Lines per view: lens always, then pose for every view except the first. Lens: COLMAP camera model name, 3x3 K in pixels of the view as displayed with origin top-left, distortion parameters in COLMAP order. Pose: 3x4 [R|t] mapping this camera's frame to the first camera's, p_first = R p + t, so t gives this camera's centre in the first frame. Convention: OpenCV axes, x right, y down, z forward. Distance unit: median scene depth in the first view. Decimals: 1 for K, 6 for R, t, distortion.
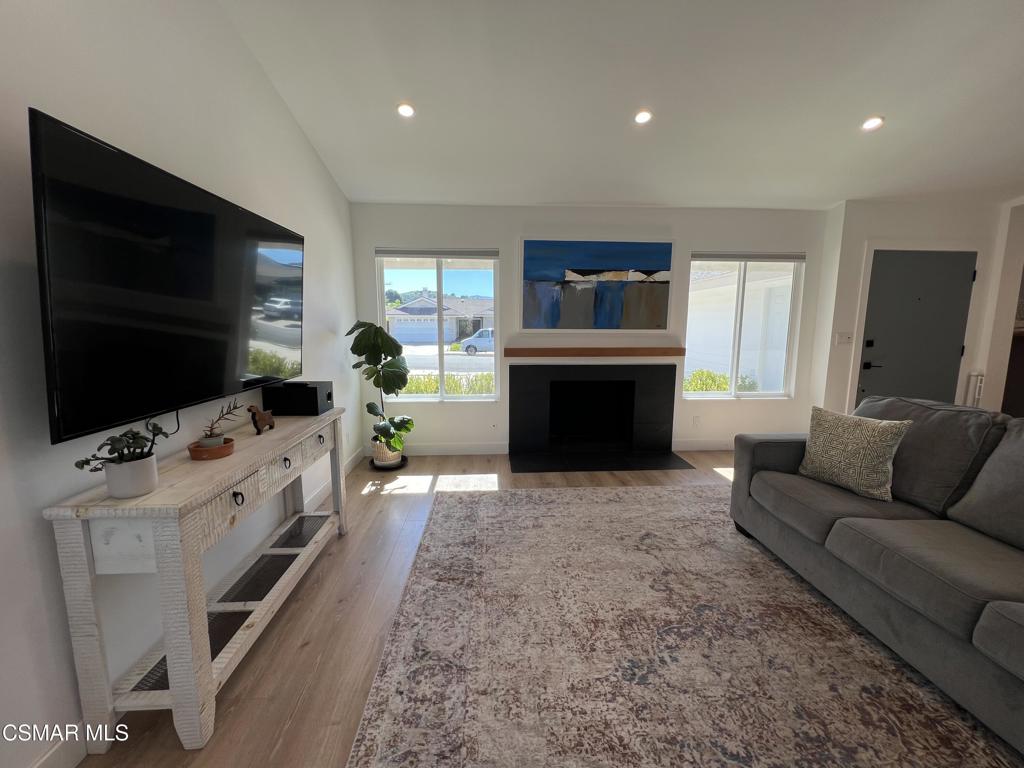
lens RADIAL K [[410.2, 0, 511.8], [0, 410.2, 380.9], [0, 0, 1]] dist [-0.000256, 0.000712]
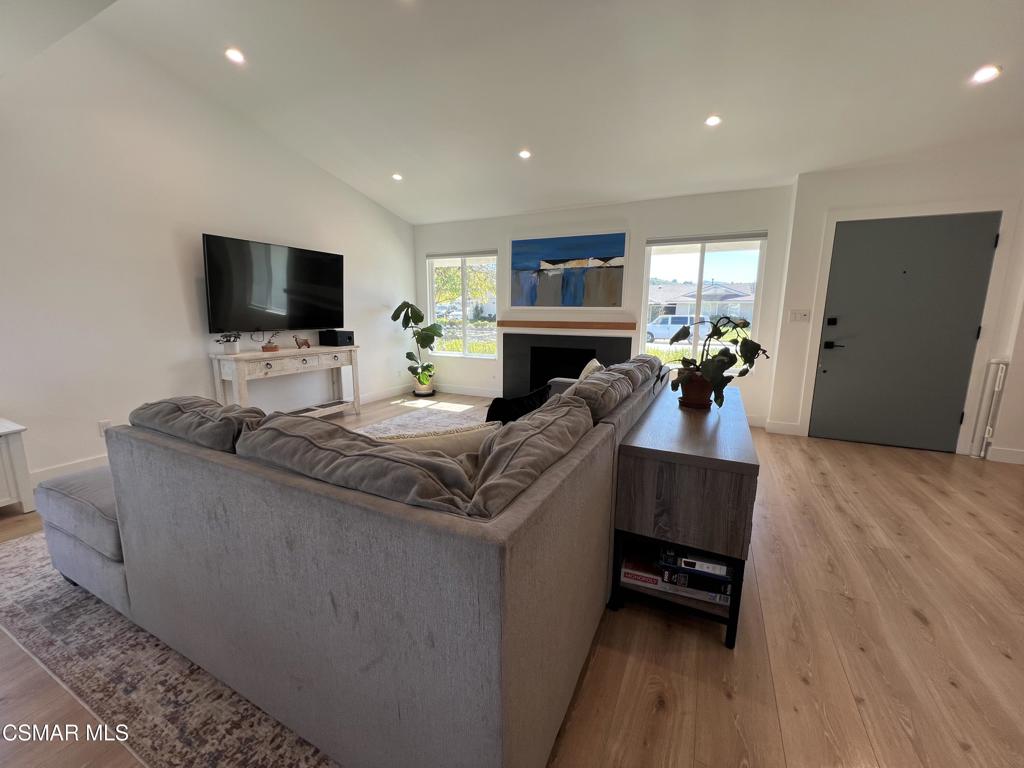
lens RADIAL K [[410.2, 0, 511.3], [0, 410.2, 383.2], [0, 0, 1]] dist [-0.000256, 0.000712]
pose [[0.871352, 0.089165, -0.482488, 0.707708], [-0.072834, 0.995960, 0.052521, 0.055075], [0.485222, -0.010622, 0.874326, -0.190804]]
